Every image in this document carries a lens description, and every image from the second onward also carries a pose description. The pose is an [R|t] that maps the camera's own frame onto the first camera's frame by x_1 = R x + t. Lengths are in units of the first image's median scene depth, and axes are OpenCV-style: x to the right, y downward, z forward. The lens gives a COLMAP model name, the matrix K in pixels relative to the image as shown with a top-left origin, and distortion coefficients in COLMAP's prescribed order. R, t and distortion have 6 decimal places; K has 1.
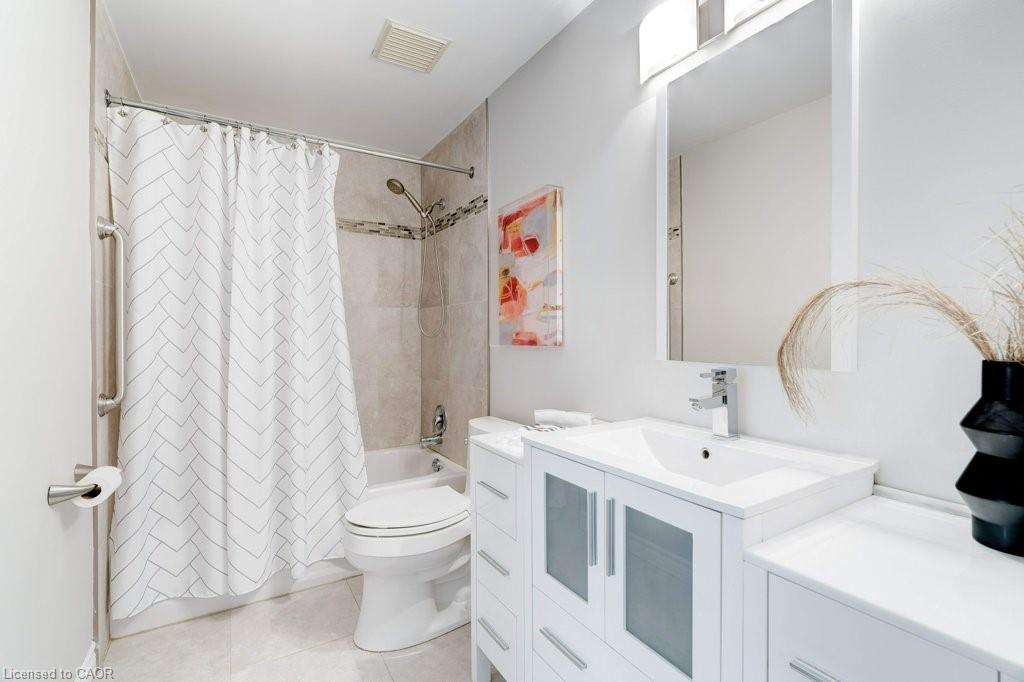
lens RADIAL K [[454.5, 0, 515.3], [0, 454.5, 334.4], [0, 0, 1]] dist [-0.013636, 0.002913]
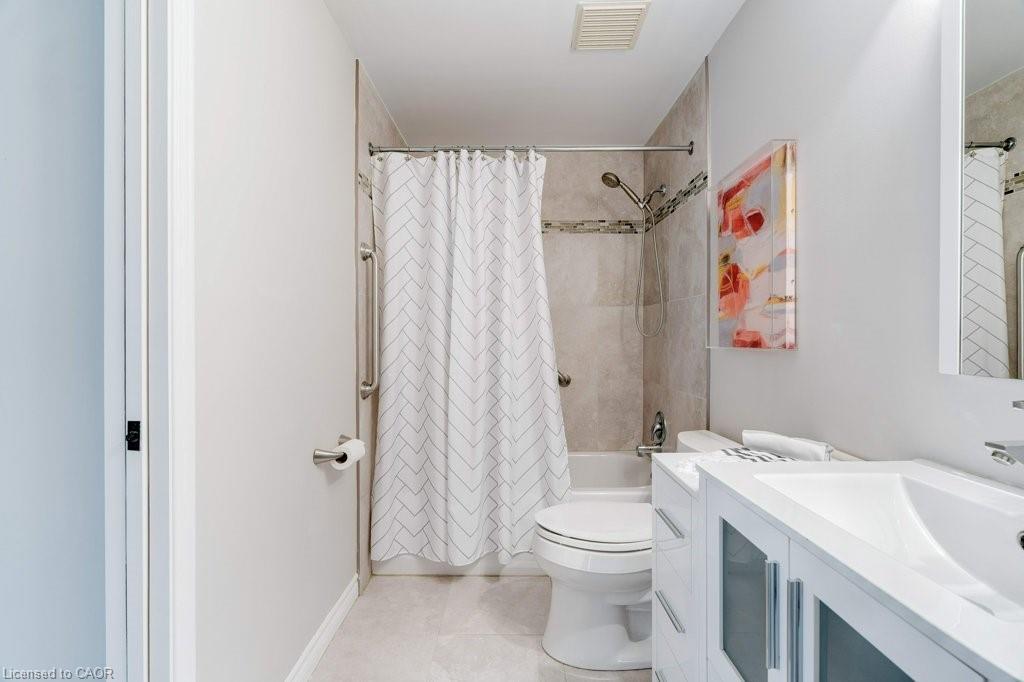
lens RADIAL K [[454.5, 0, 515.8], [0, 454.5, 337.1], [0, 0, 1]] dist [-0.013636, 0.002913]
pose [[0.849567, 0.001076, -0.527479, 0.107996], [0.002126, 0.999983, 0.005464, 0.000164], [0.527476, -0.005763, 0.849551, 0.115106]]
